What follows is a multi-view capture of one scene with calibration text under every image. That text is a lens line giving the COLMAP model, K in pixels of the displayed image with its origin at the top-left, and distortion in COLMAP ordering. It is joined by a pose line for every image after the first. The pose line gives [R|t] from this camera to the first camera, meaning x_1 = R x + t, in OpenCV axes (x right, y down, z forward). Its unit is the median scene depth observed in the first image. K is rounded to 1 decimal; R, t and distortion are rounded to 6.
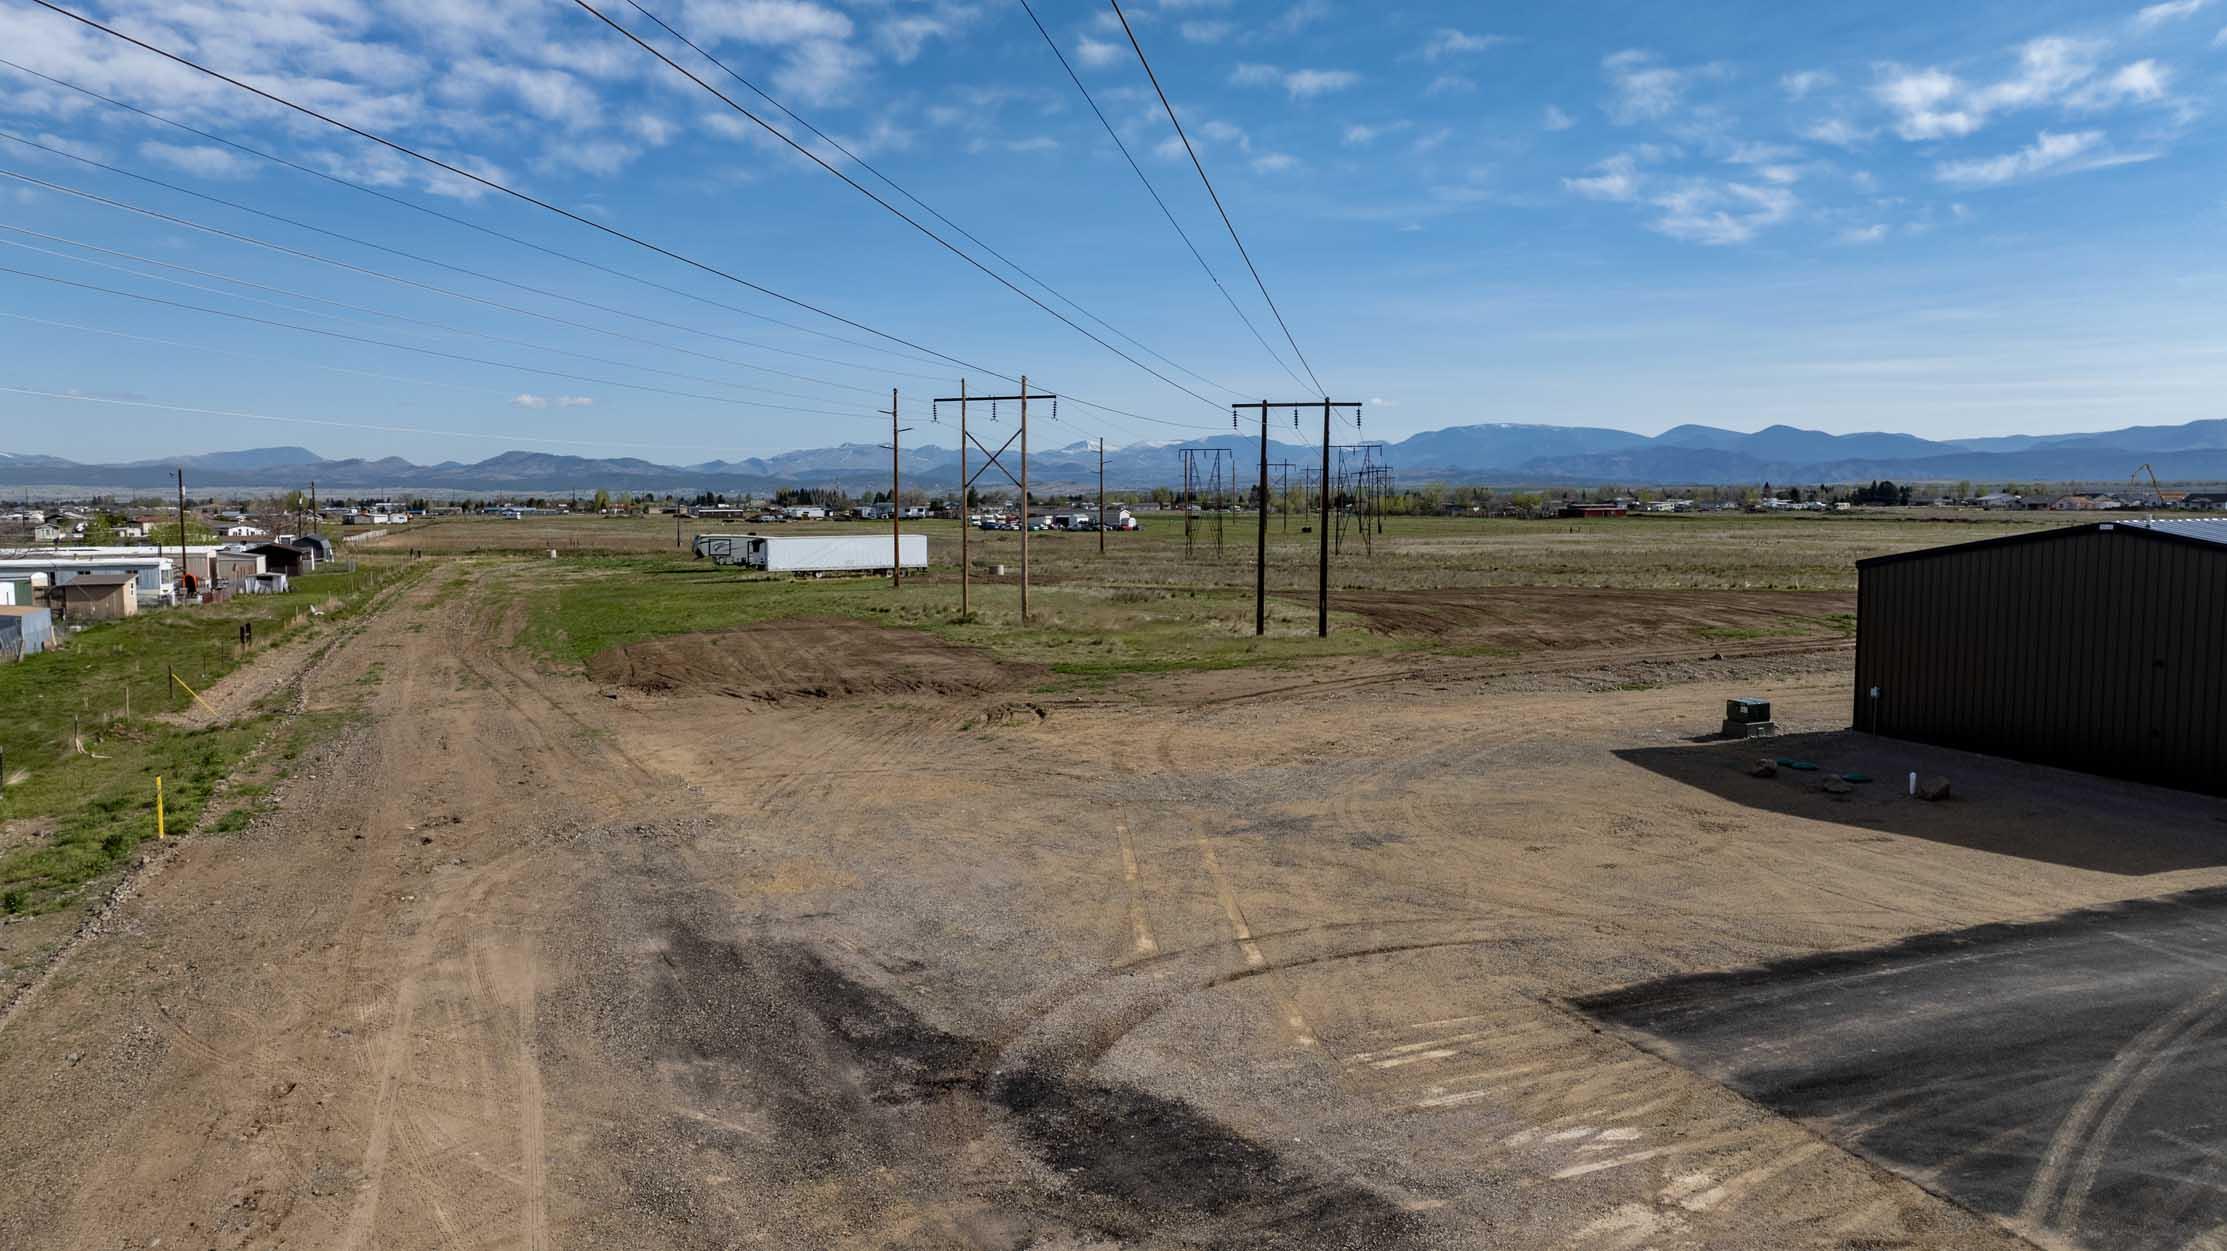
lens RADIAL K [[1568.5, 0, 1127.7], [0, 1568.5, 632.0], [0, 0, 1]] dist [-0.075907, 0.083739]
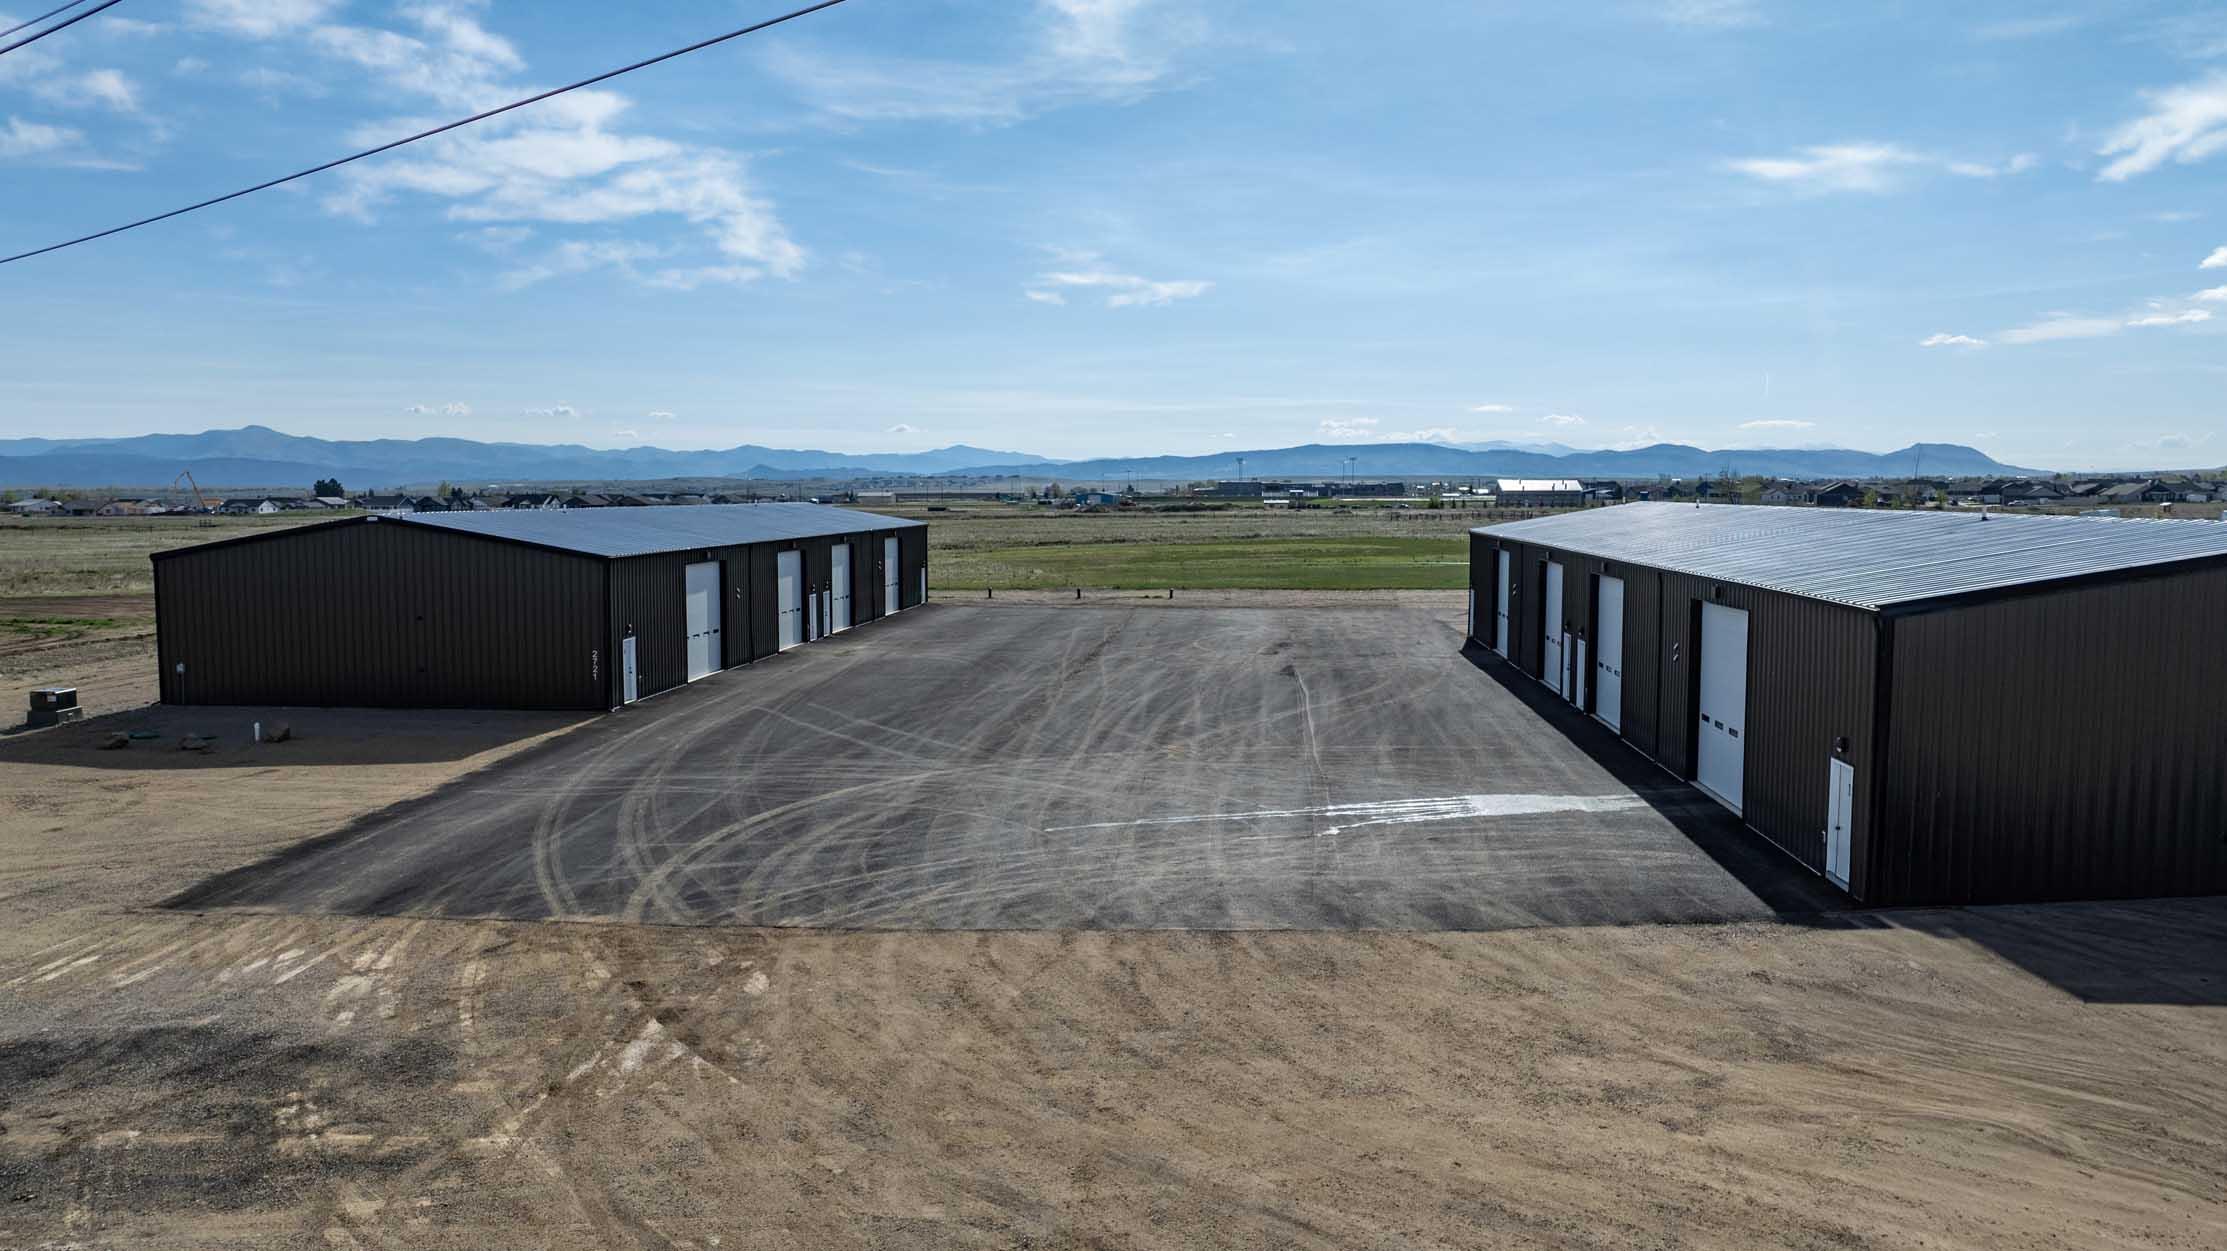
lens RADIAL K [[1568.5, 0, 1127.7], [0, 1568.5, 632.0], [0, 0, 1]] dist [-0.075907, 0.083739]
pose [[0.416441, -0.078558, 0.905762, -0.551605], [0.082125, 0.995437, 0.048577, 0.031182], [-0.905446, 0.054157, 0.420993, -0.247645]]
